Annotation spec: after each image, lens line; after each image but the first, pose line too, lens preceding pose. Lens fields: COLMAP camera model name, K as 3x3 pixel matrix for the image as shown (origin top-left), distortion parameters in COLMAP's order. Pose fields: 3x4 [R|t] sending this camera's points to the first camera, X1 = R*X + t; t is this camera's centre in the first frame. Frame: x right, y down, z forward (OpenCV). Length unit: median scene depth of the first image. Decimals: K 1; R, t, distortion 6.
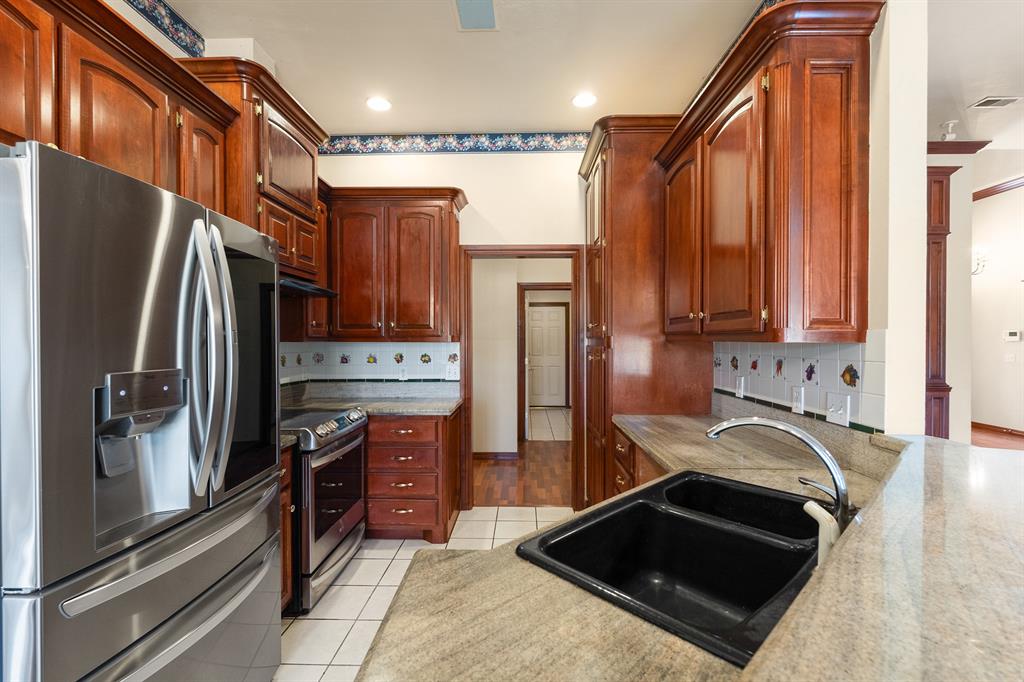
lens RADIAL K [[449.1, 0, 511.5], [0, 449.1, 342.9], [0, 0, 1]] dist [-0.014312, 0.003239]
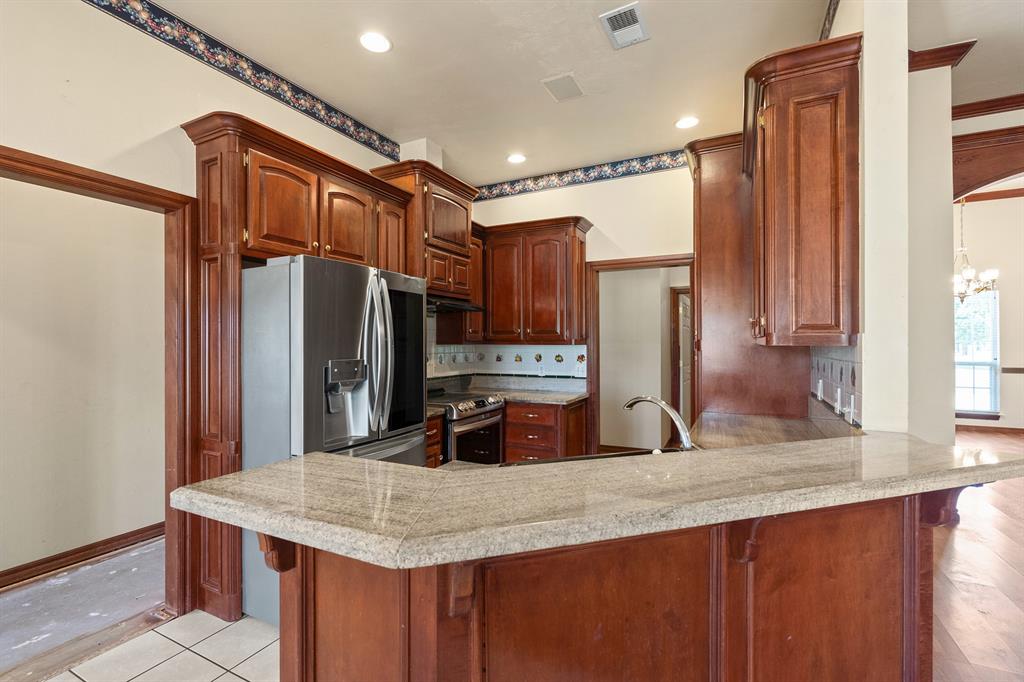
lens RADIAL K [[449.1, 0, 503.6], [0, 449.1, 338.5], [0, 0, 1]] dist [-0.014312, 0.003239]
pose [[0.898372, -0.005468, -0.439200, 0.245621], [-0.001301, 0.999885, -0.015108, -0.000324], [0.439233, 0.014144, 0.898262, -0.171930]]
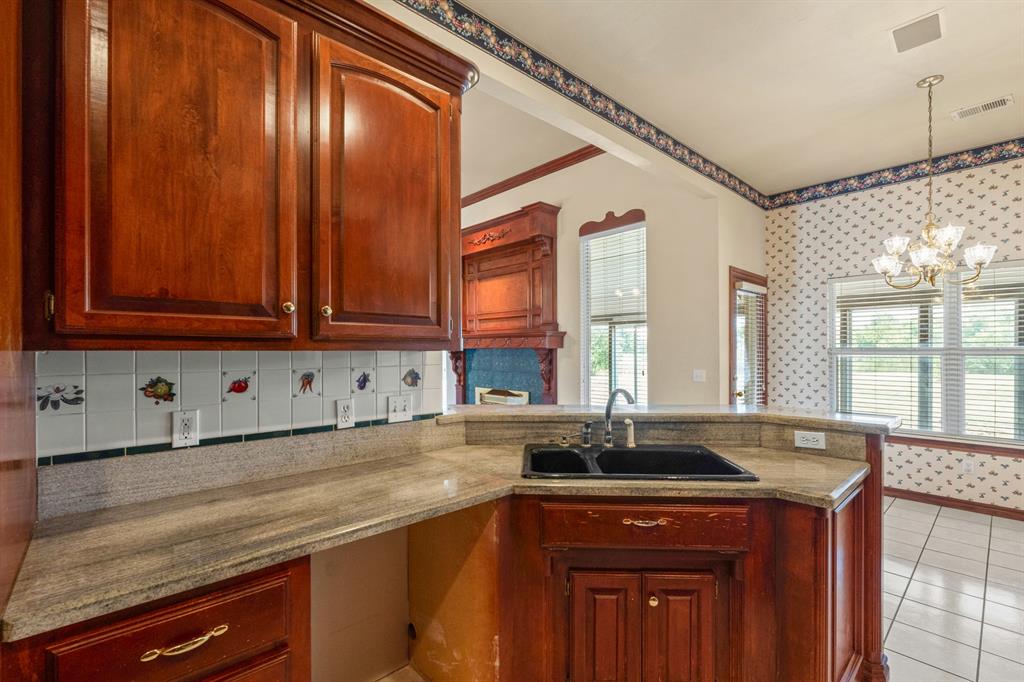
lens RADIAL K [[449.1, 0, 516.7], [0, 449.1, 349.9], [0, 0, 1]] dist [-0.014312, 0.003239]
pose [[-0.700149, 0.003629, 0.713987, -0.171113], [0.007336, 0.999971, 0.002111, -0.002258], [-0.713959, 0.006716, -0.700156, 0.883363]]
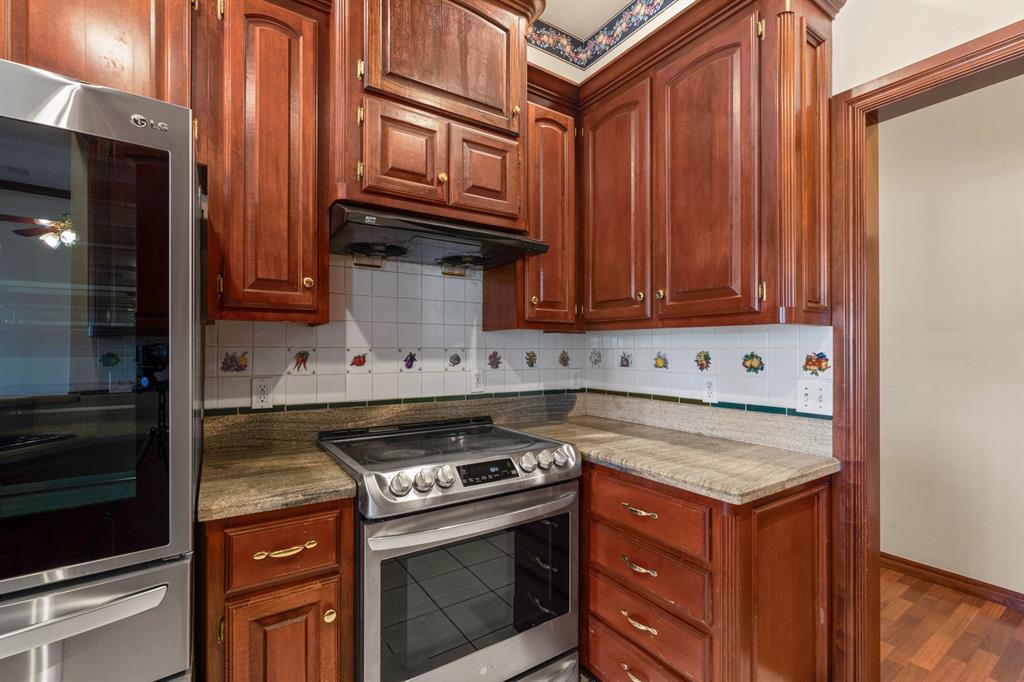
lens RADIAL K [[449.1, 0, 504.5], [0, 449.1, 347.1], [0, 0, 1]] dist [-0.014312, 0.003239]
pose [[0.575646, -0.000259, -0.817699, 0.060165], [-0.008355, 0.999946, -0.006198, 0.028057], [0.817657, 0.010400, 0.575612, 0.608310]]
